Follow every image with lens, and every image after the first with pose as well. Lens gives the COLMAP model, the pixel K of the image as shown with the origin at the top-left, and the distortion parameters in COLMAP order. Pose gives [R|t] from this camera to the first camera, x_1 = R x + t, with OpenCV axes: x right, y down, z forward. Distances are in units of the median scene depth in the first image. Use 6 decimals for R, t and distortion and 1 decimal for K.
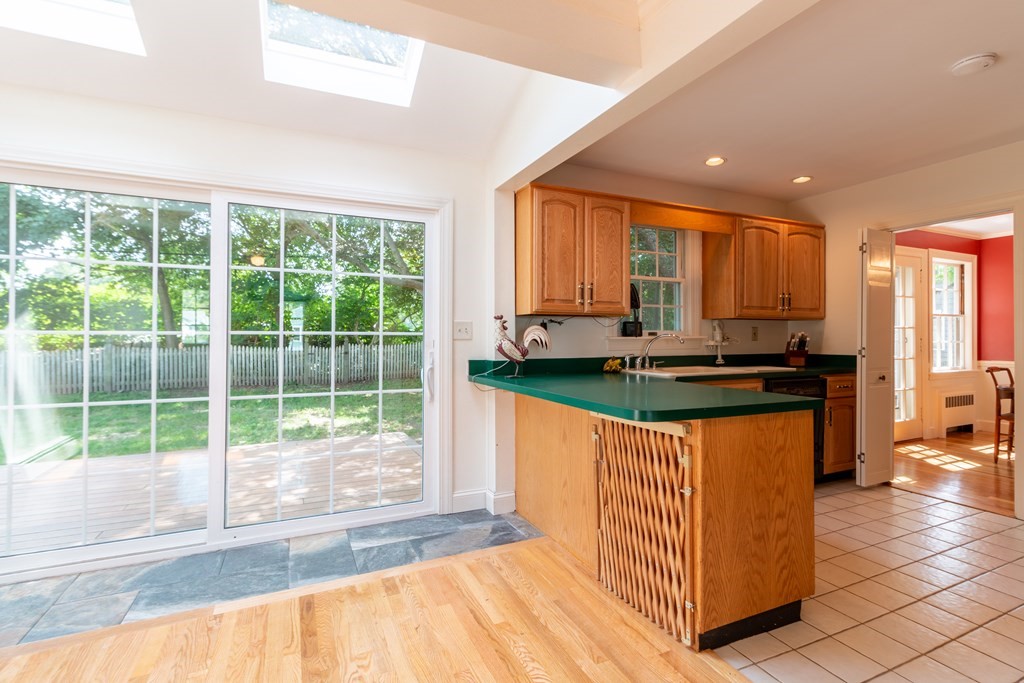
lens RADIAL K [[487.9, 0, 531.5], [0, 487.9, 332.9], [0, 0, 1]] dist [0.008123, -0.000157]
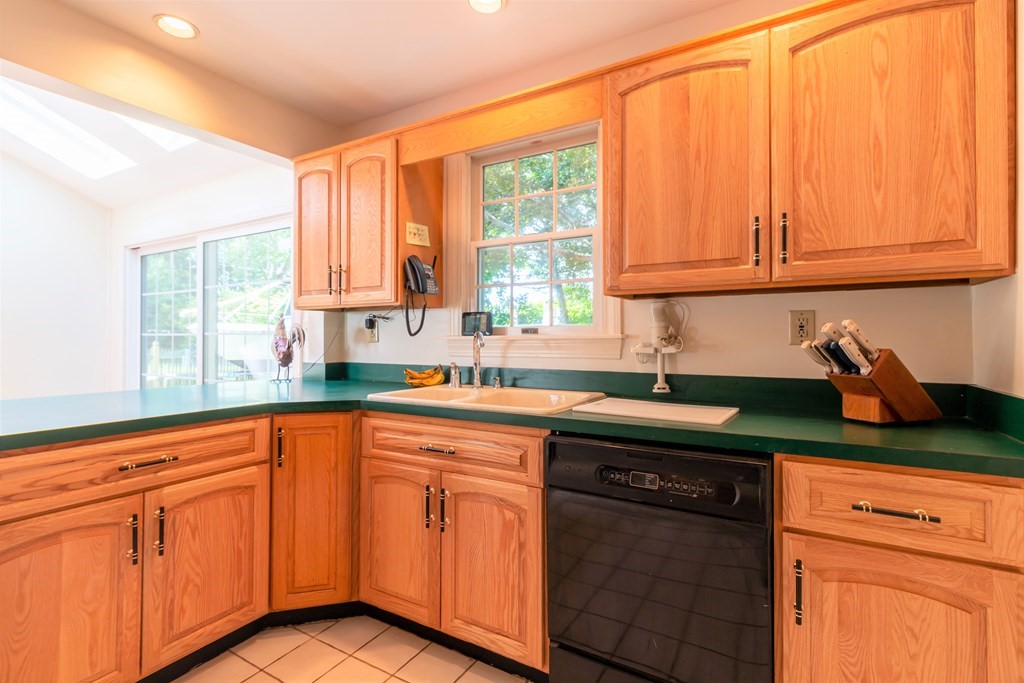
lens RADIAL K [[487.9, 0, 542.0], [0, 487.9, 333.3], [0, 0, 1]] dist [0.008123, -0.000157]
pose [[0.561482, -0.007691, -0.827453, 0.958492], [0.005657, 0.999969, -0.005456, 0.010469], [0.827470, -0.001617, 0.561508, 0.862659]]
